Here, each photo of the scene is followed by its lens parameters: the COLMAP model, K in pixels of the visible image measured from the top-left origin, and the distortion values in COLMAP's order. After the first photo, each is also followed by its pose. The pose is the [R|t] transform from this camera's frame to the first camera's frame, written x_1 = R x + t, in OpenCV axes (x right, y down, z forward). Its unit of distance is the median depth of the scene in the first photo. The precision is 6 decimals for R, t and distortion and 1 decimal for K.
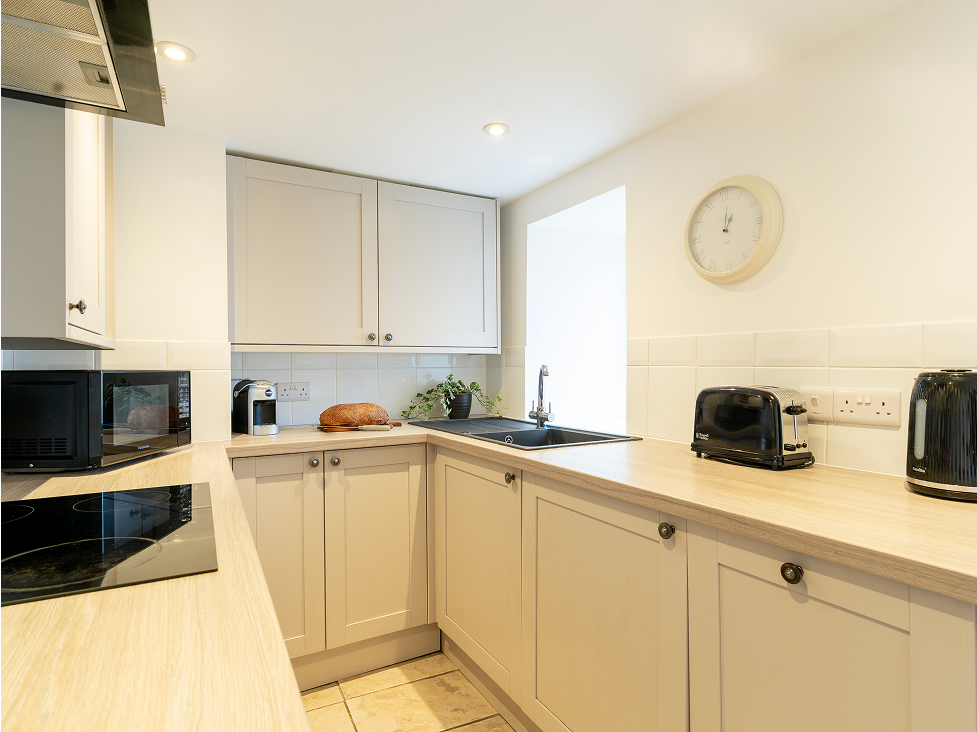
lens RADIAL K [[529.8, 0, 535.2], [0, 529.8, 367.8], [0, 0, 1]] dist [0.006438, 0.000111]
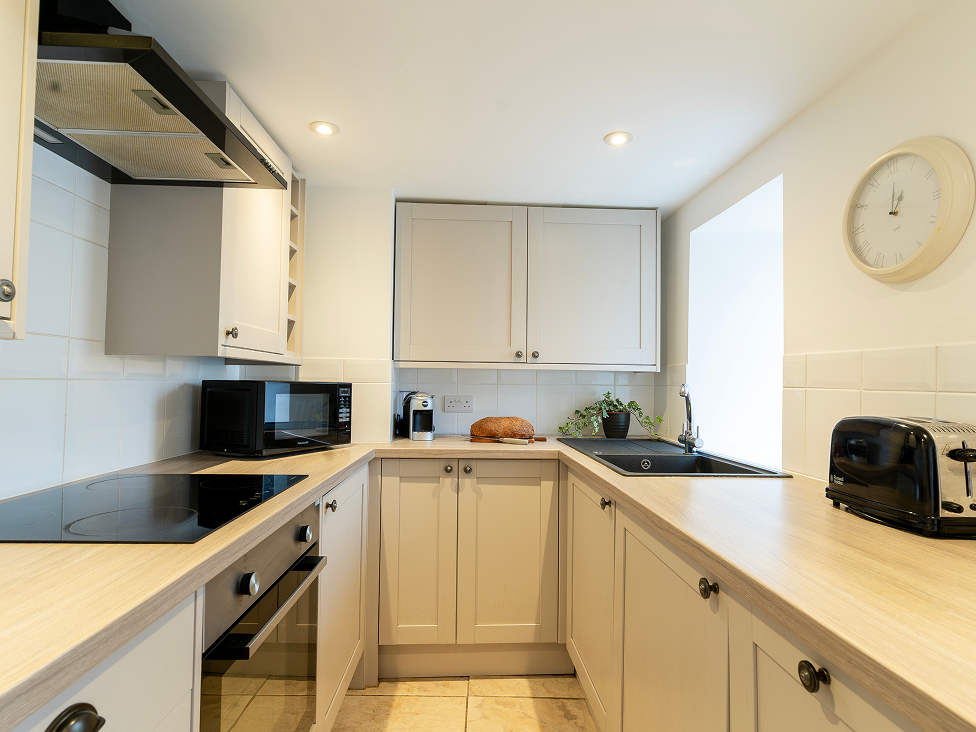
lens RADIAL K [[529.3, 0, 496.0], [0, 529.3, 367.8], [0, 0, 1]] dist [0.006438, 0.000111]
pose [[0.892115, 0.005920, -0.451769, 0.126918], [-0.020557, 0.999410, -0.027499, -0.001890], [0.451340, 0.033819, 0.891711, 0.042943]]
